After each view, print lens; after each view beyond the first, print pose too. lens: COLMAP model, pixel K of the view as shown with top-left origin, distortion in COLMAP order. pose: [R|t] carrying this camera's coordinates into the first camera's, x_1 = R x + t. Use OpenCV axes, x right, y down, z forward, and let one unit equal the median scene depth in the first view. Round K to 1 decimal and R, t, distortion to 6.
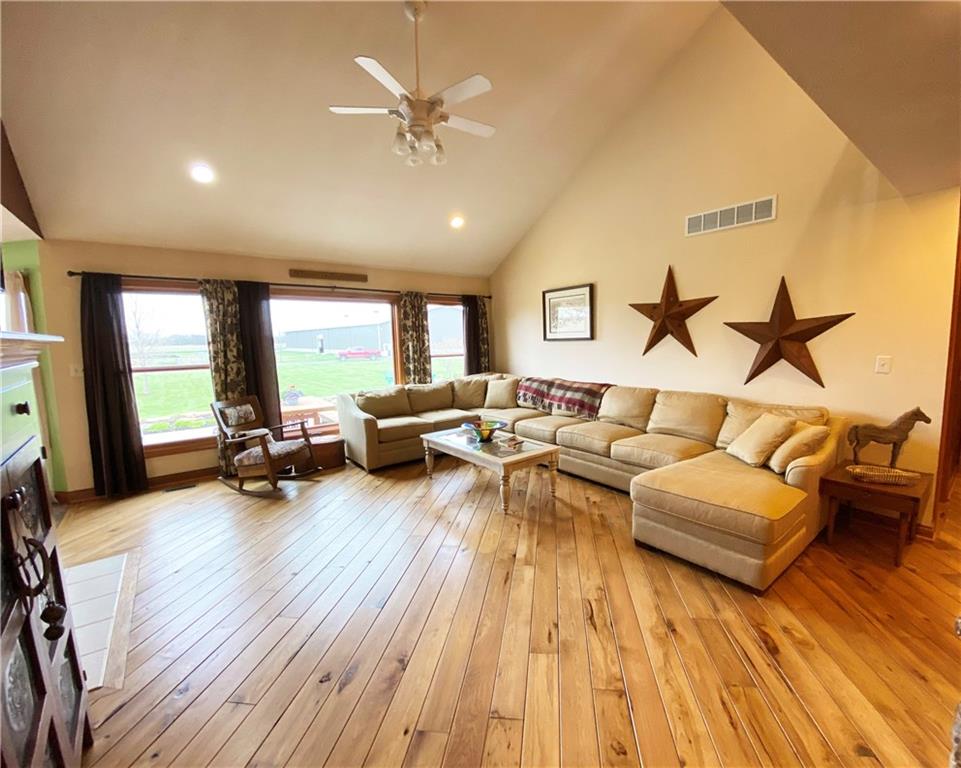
lens RADIAL K [[415.6, 0, 483.7], [0, 415.6, 382.2], [0, 0, 1]] dist [0.002175, -0.000196]
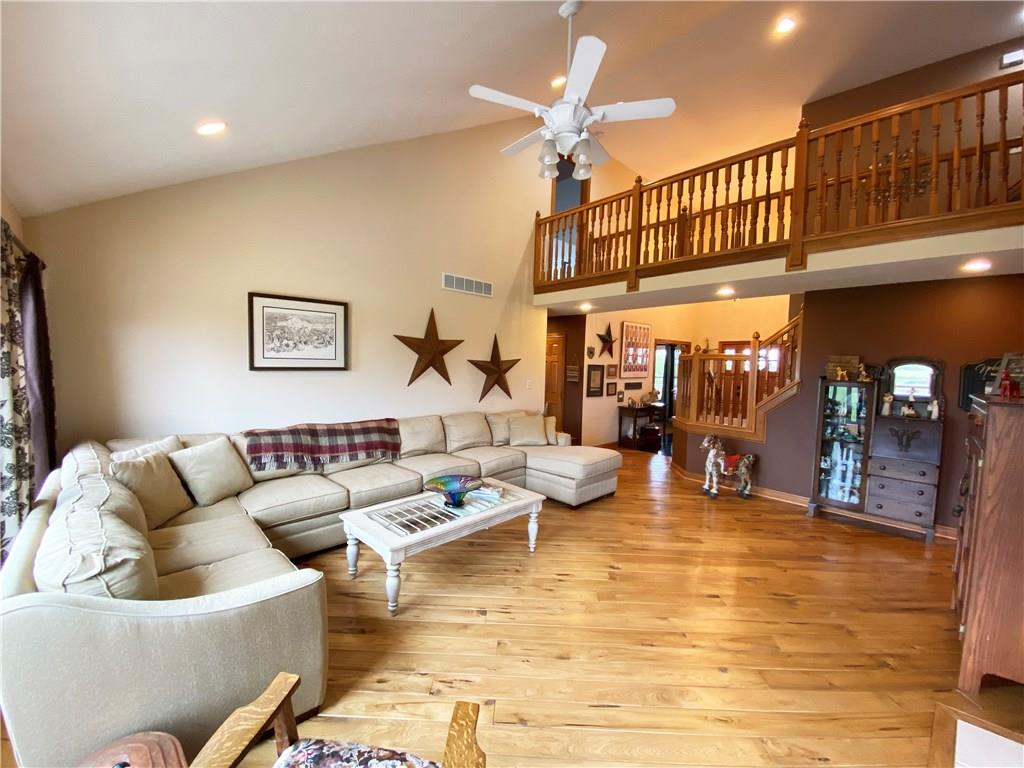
lens RADIAL K [[414.9, 0, 512.1], [0, 414.9, 384.9], [0, 0, 1]] dist [0.006802, -0.001185]
pose [[-0.140763, -0.029393, 0.989607, -0.611616], [0.086173, 0.995402, 0.041822, -0.079985], [-0.986286, 0.091164, -0.137583, 0.797980]]
